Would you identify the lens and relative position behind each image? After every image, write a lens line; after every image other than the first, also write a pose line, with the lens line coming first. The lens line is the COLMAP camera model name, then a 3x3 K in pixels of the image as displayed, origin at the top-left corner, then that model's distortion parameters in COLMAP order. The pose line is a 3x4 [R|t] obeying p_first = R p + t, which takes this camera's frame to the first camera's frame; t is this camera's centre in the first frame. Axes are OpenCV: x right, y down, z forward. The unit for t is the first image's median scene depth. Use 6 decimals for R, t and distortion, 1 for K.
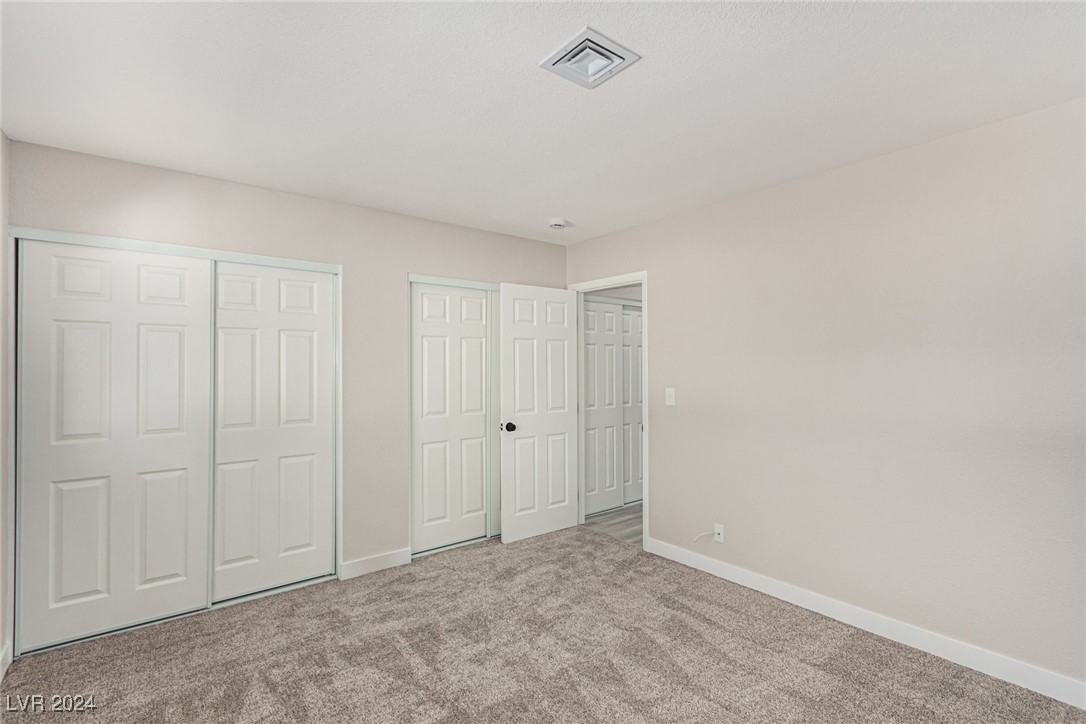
lens RADIAL K [[499.0, 0, 550.9], [0, 499.0, 362.0], [0, 0, 1]] dist [0.001338, 0.000230]
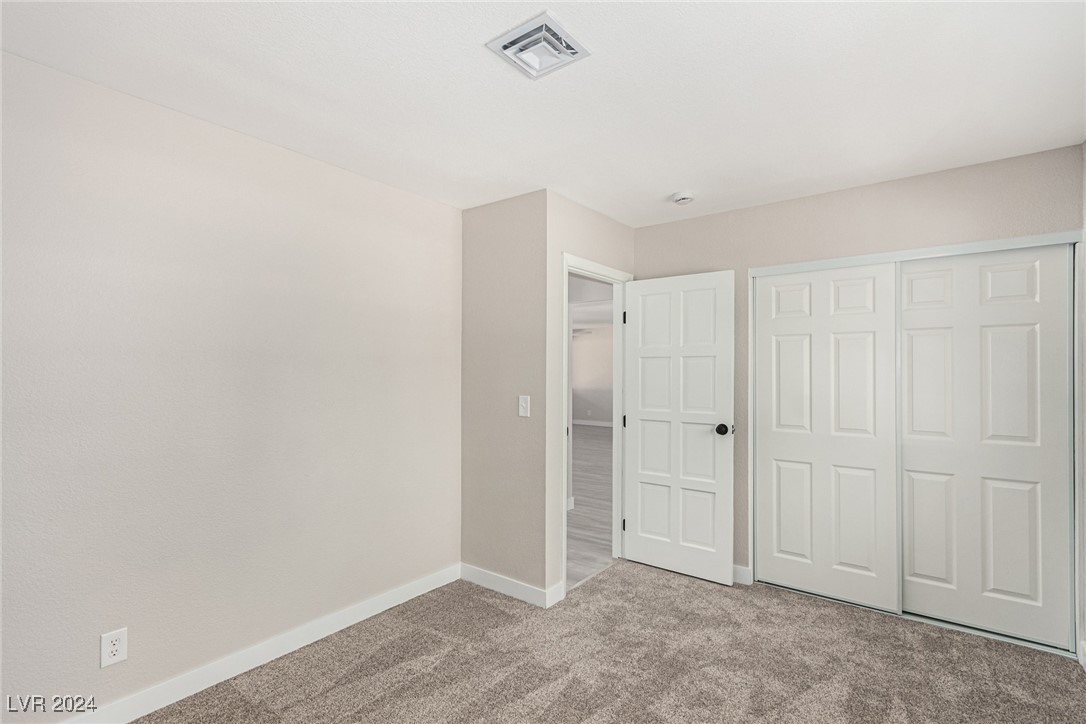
lens RADIAL K [[499.0, 0, 550.9], [0, 499.0, 362.0], [0, 0, 1]] dist [0.001338, 0.000230]
pose [[0.254616, -0.023280, -0.966762, 0.126888], [0.014860, 0.999686, -0.020159, 0.001482], [0.966928, -0.009234, 0.254882, 0.098486]]
